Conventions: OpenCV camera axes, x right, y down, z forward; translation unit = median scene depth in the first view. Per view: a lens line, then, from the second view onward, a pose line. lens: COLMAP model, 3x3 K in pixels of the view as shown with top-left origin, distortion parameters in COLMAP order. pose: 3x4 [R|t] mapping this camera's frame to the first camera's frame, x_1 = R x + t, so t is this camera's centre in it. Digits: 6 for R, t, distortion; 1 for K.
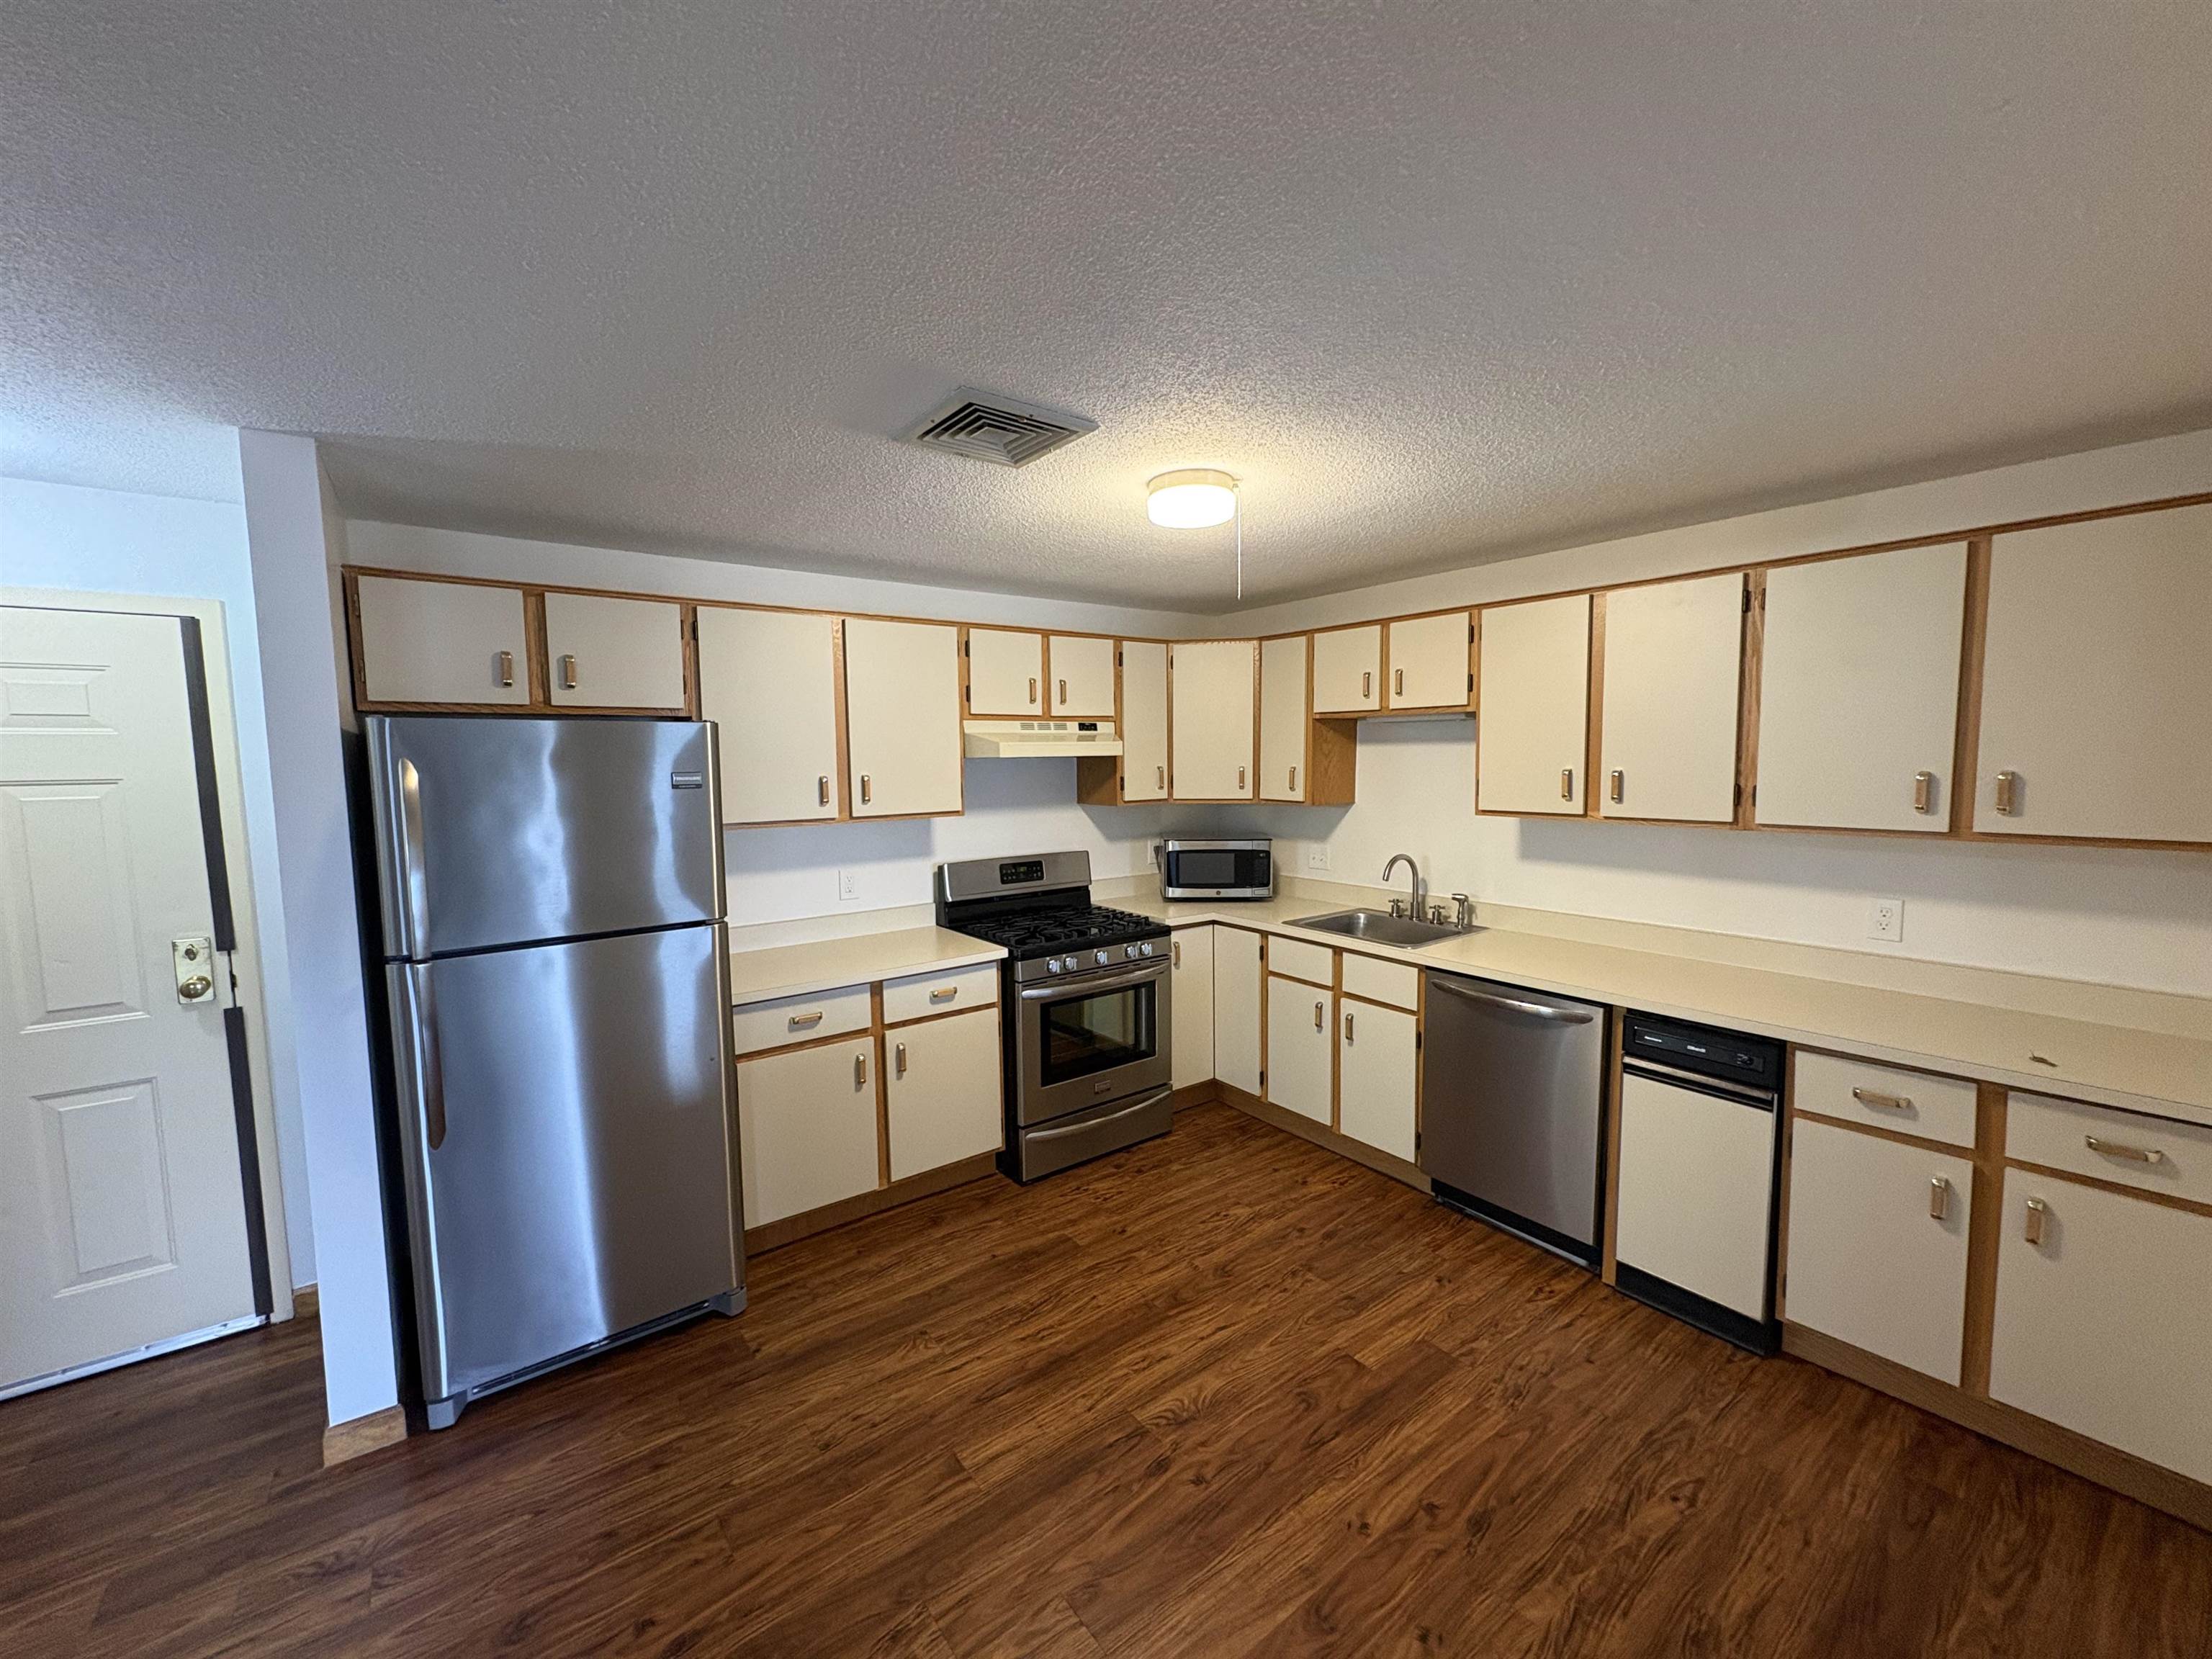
lens RADIAL K [[877.7, 0, 1103.5], [0, 877.7, 828.2], [0, 0, 1]] dist [-0.000952, 0.000649]
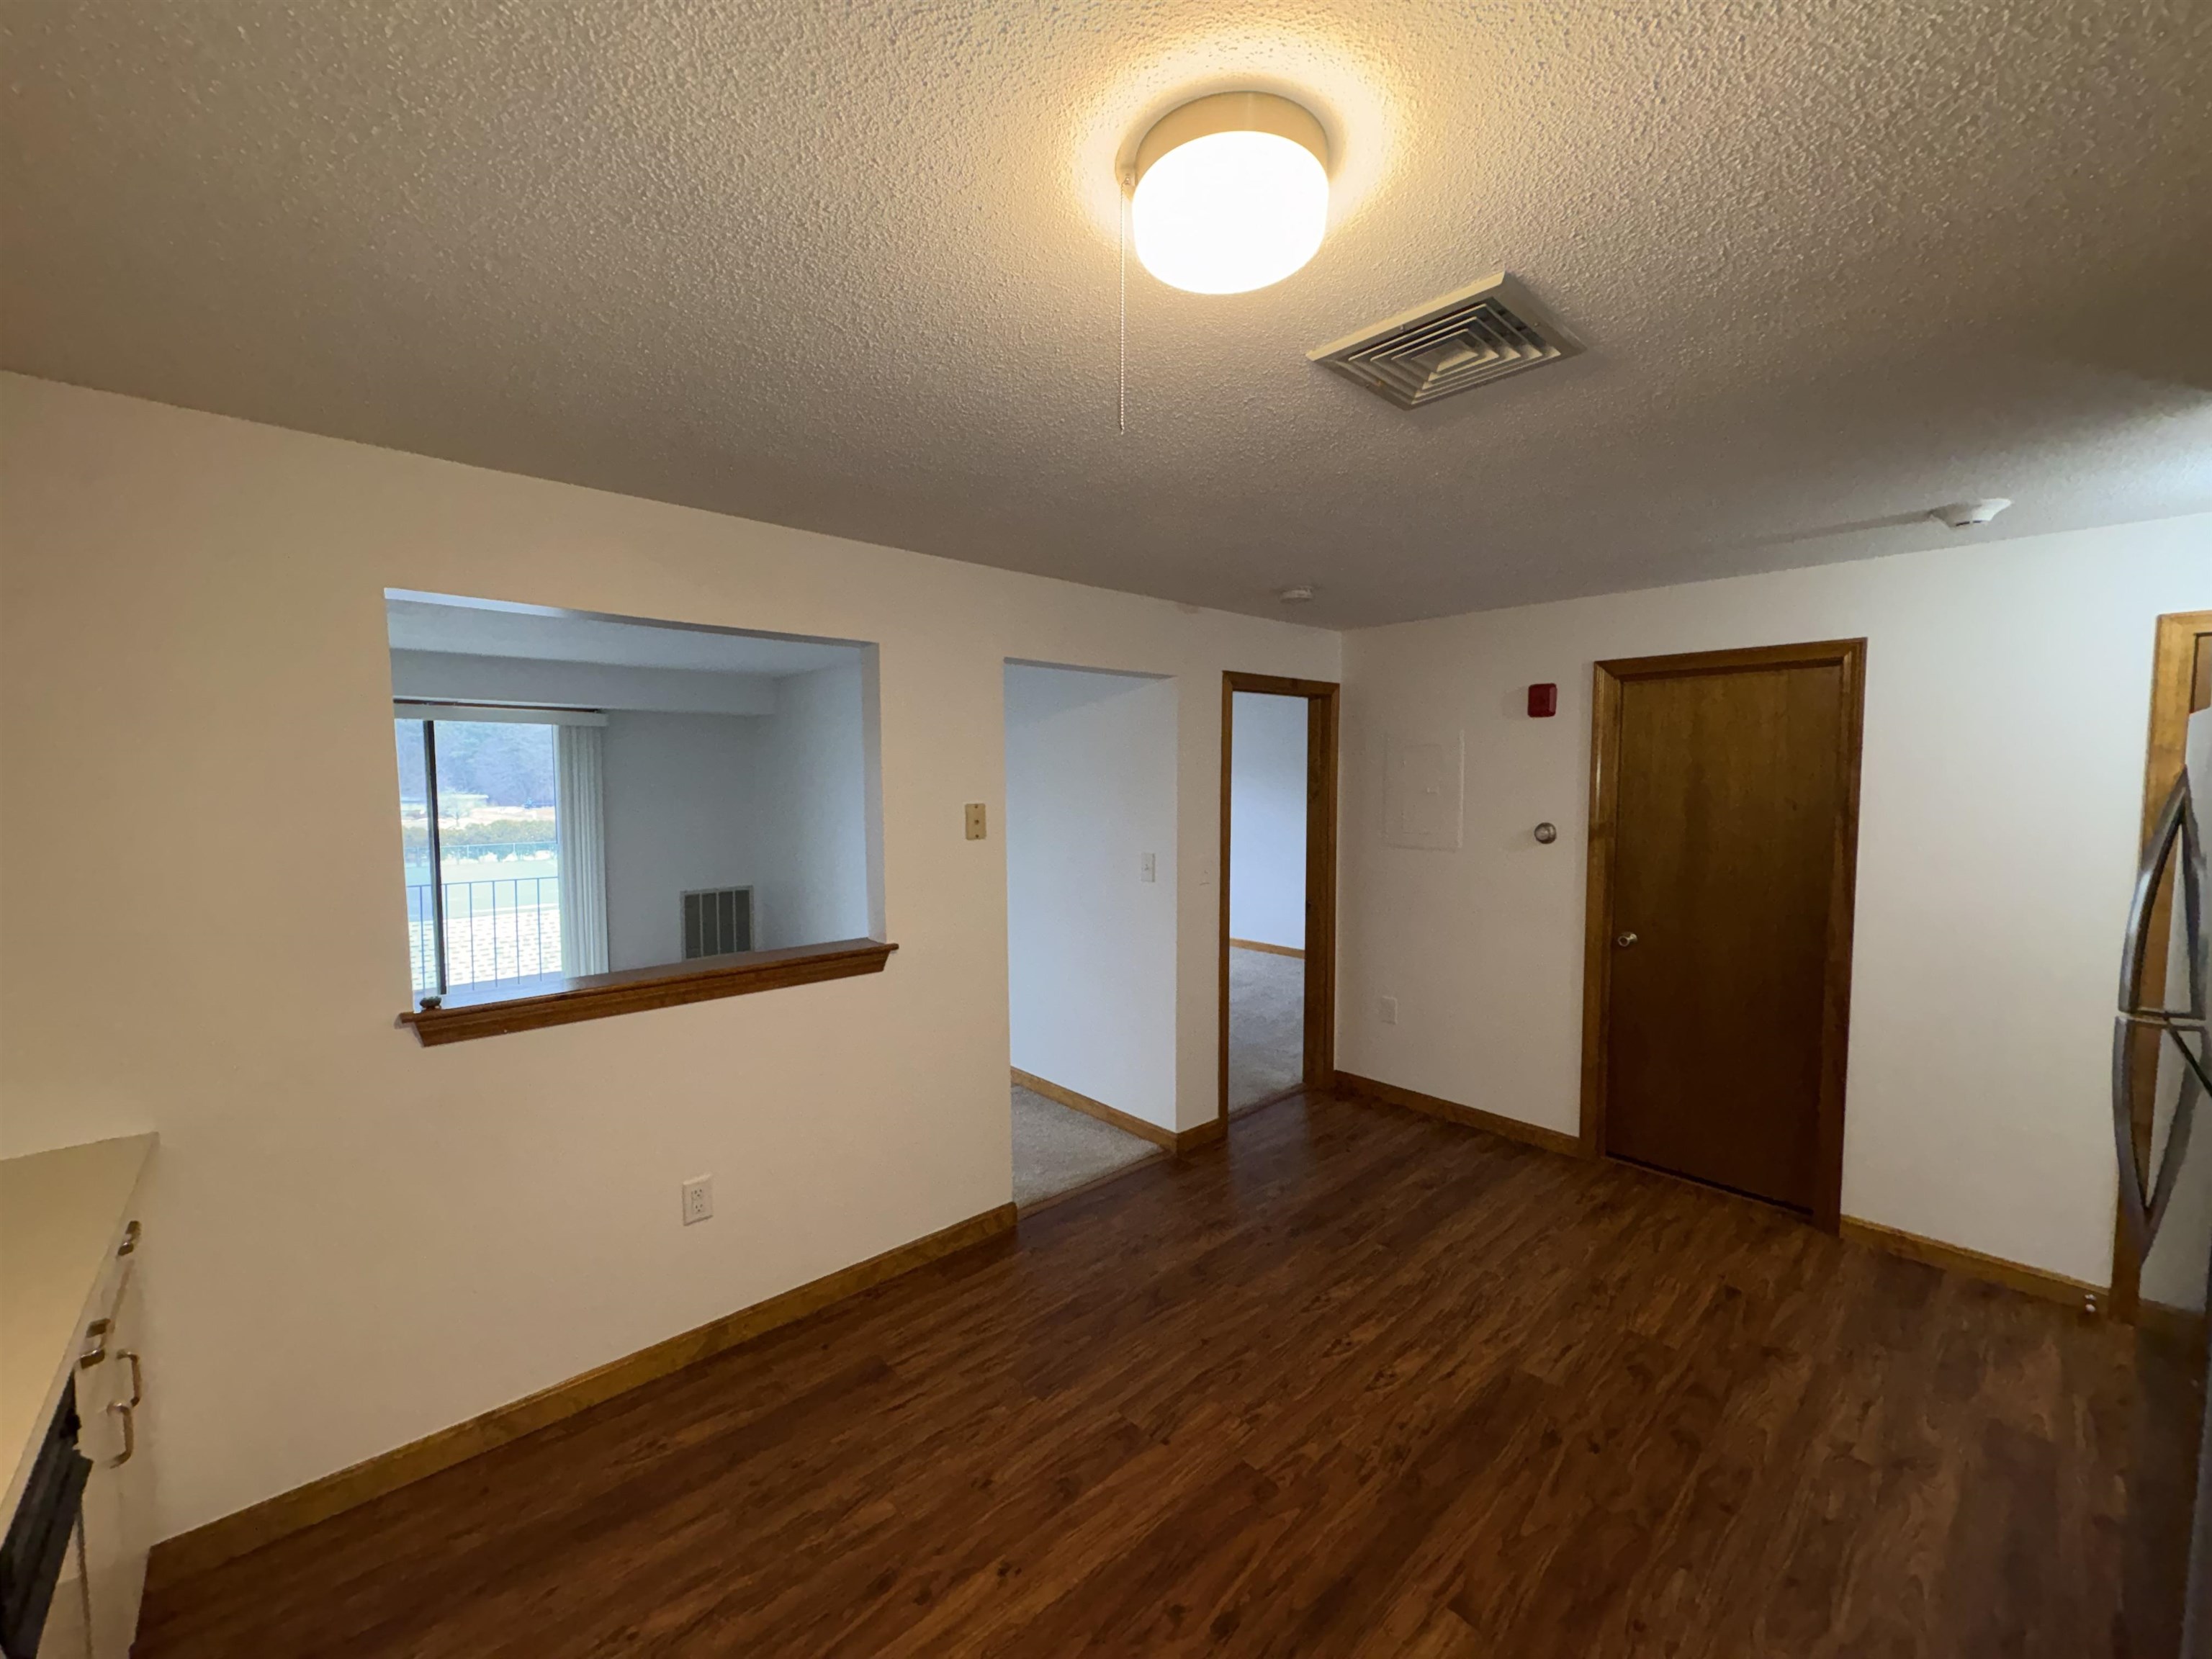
lens RADIAL K [[877.7, 0, 1106.8], [0, 877.7, 828.5], [0, 0, 1]] dist [-0.000952, 0.000649]
pose [[-0.995177, 0.018412, -0.096353, 0.169782], [0.003945, 0.988945, 0.148231, -0.102246], [0.098017, 0.147136, -0.984248, 1.195694]]
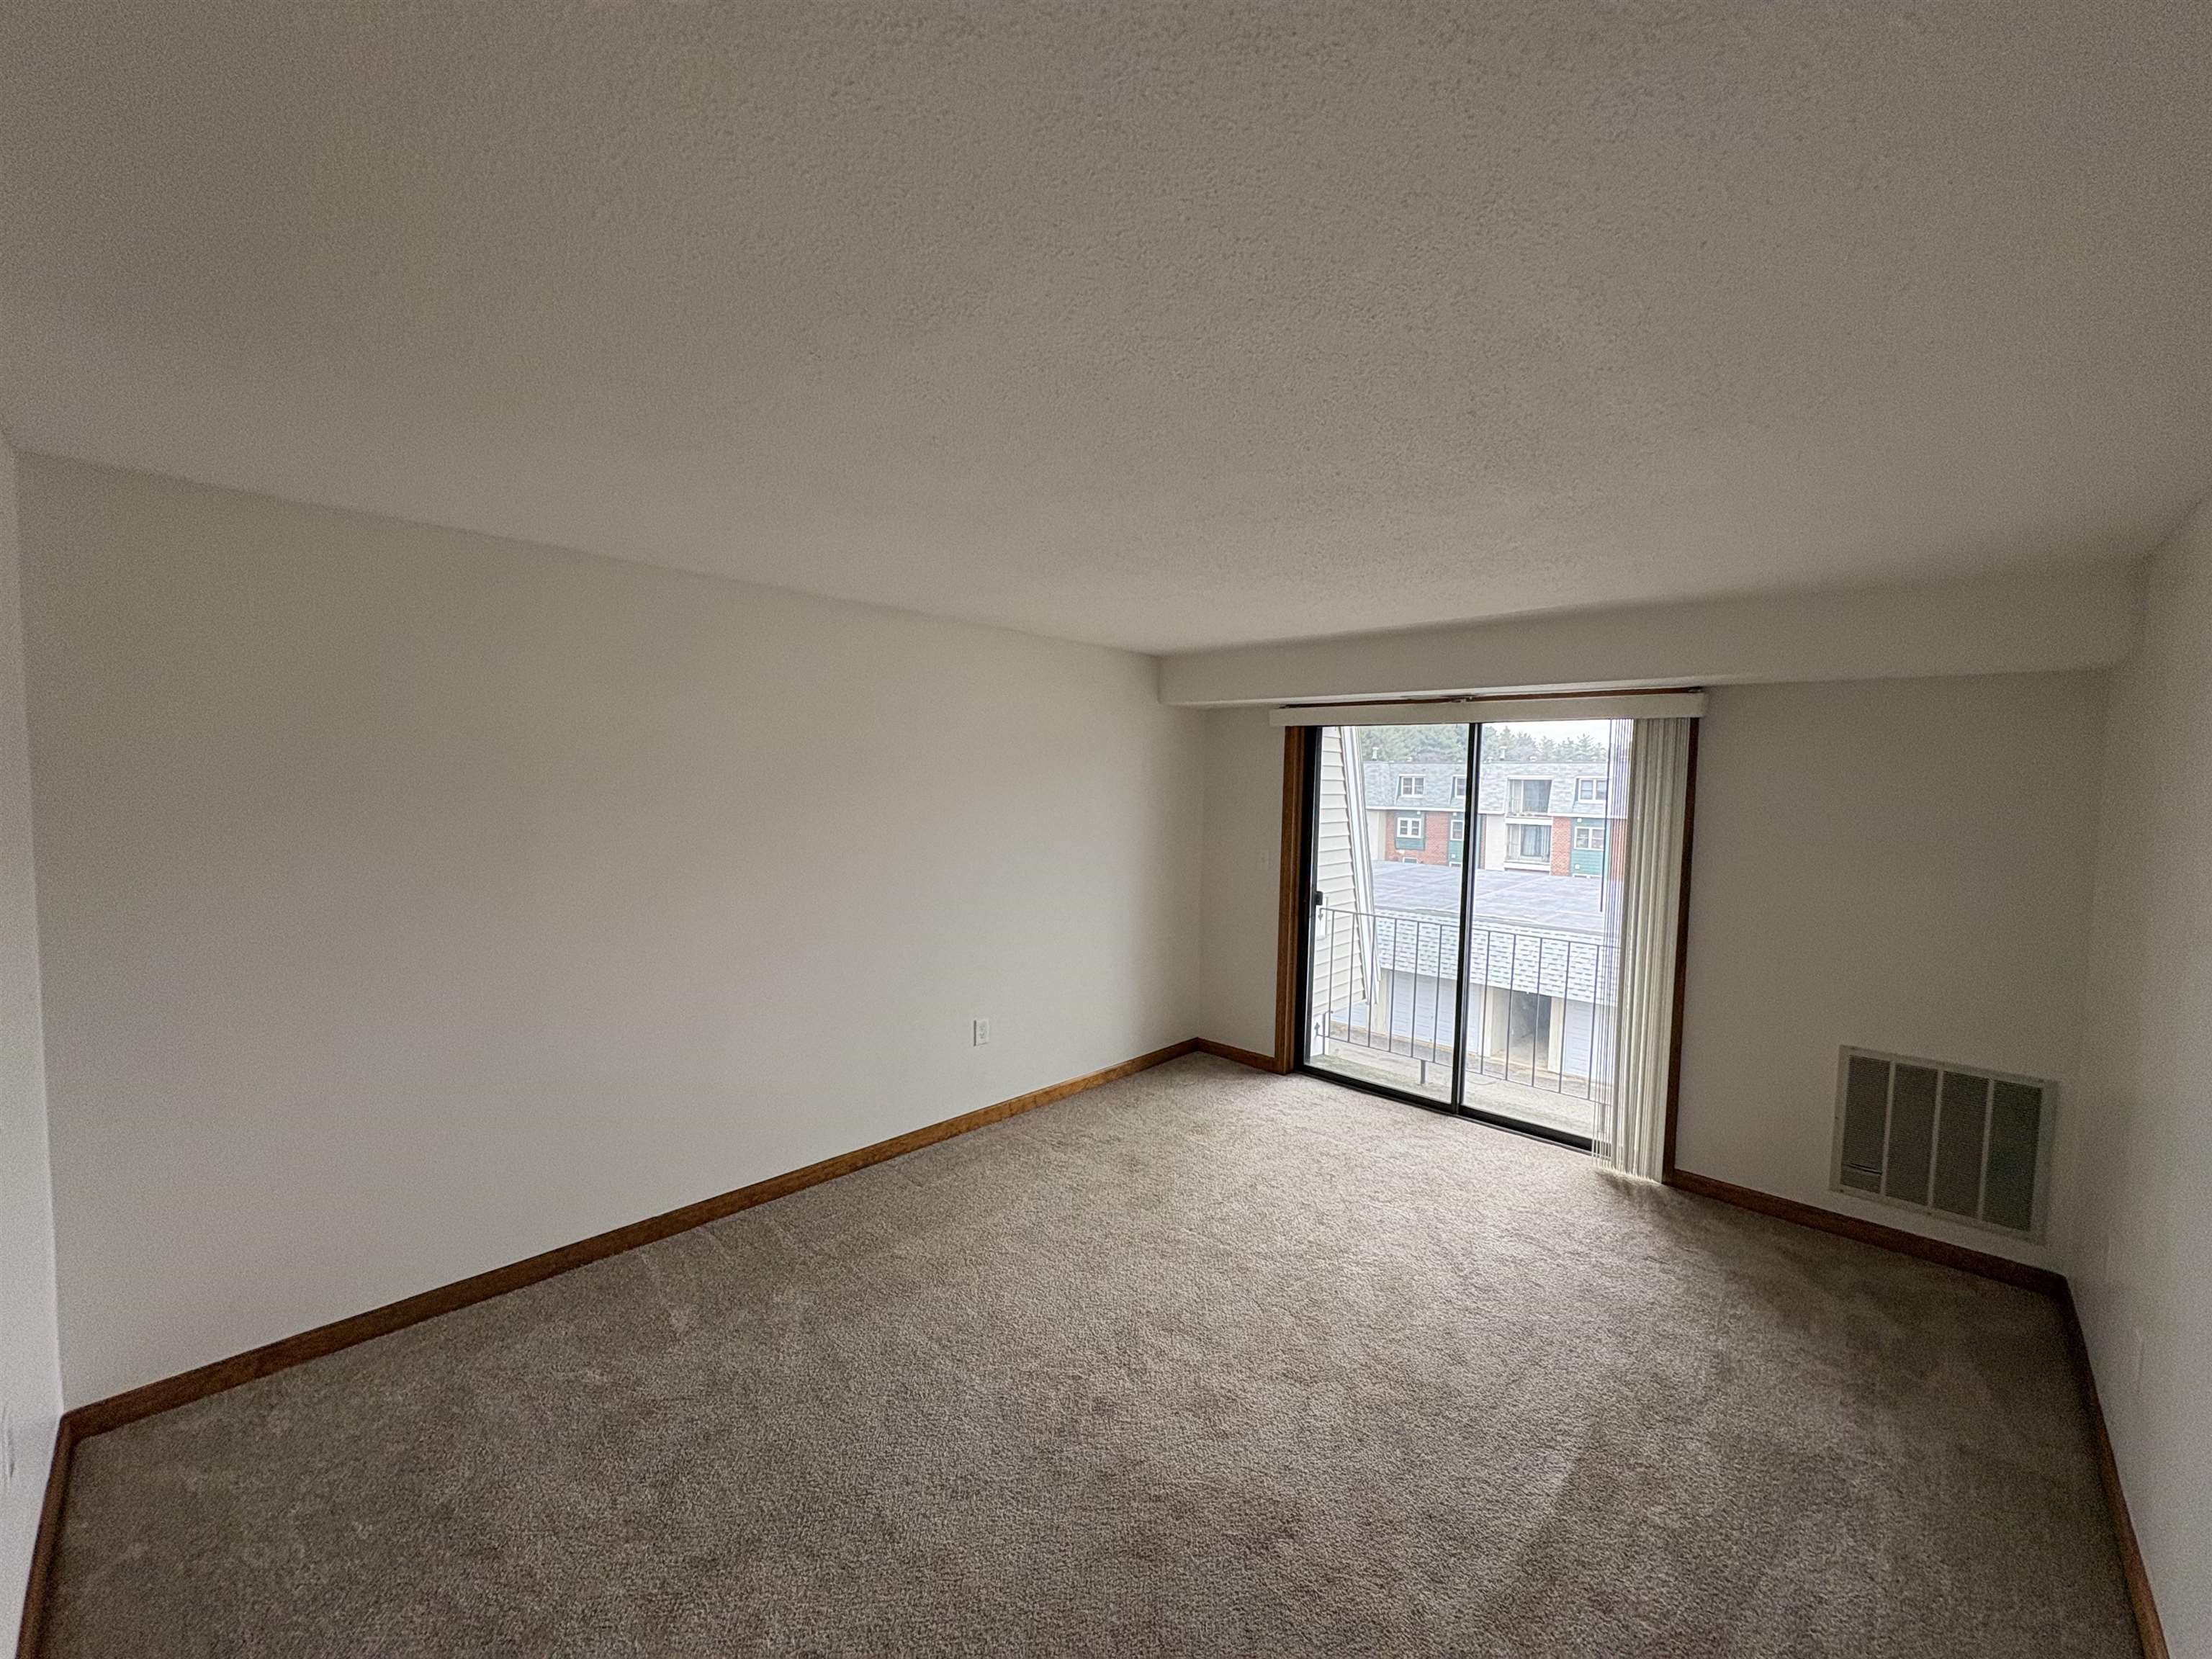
lens RADIAL K [[877.7, 0, 1101.2], [0, 877.7, 835.1], [0, 0, 1]] dist [-0.000952, 0.000649]
pose [[-0.163665, -0.053090, 0.985086, 0.128169], [0.065448, 0.995767, 0.064540, -0.003341], [-0.984343, 0.075035, -0.159497, -0.082674]]
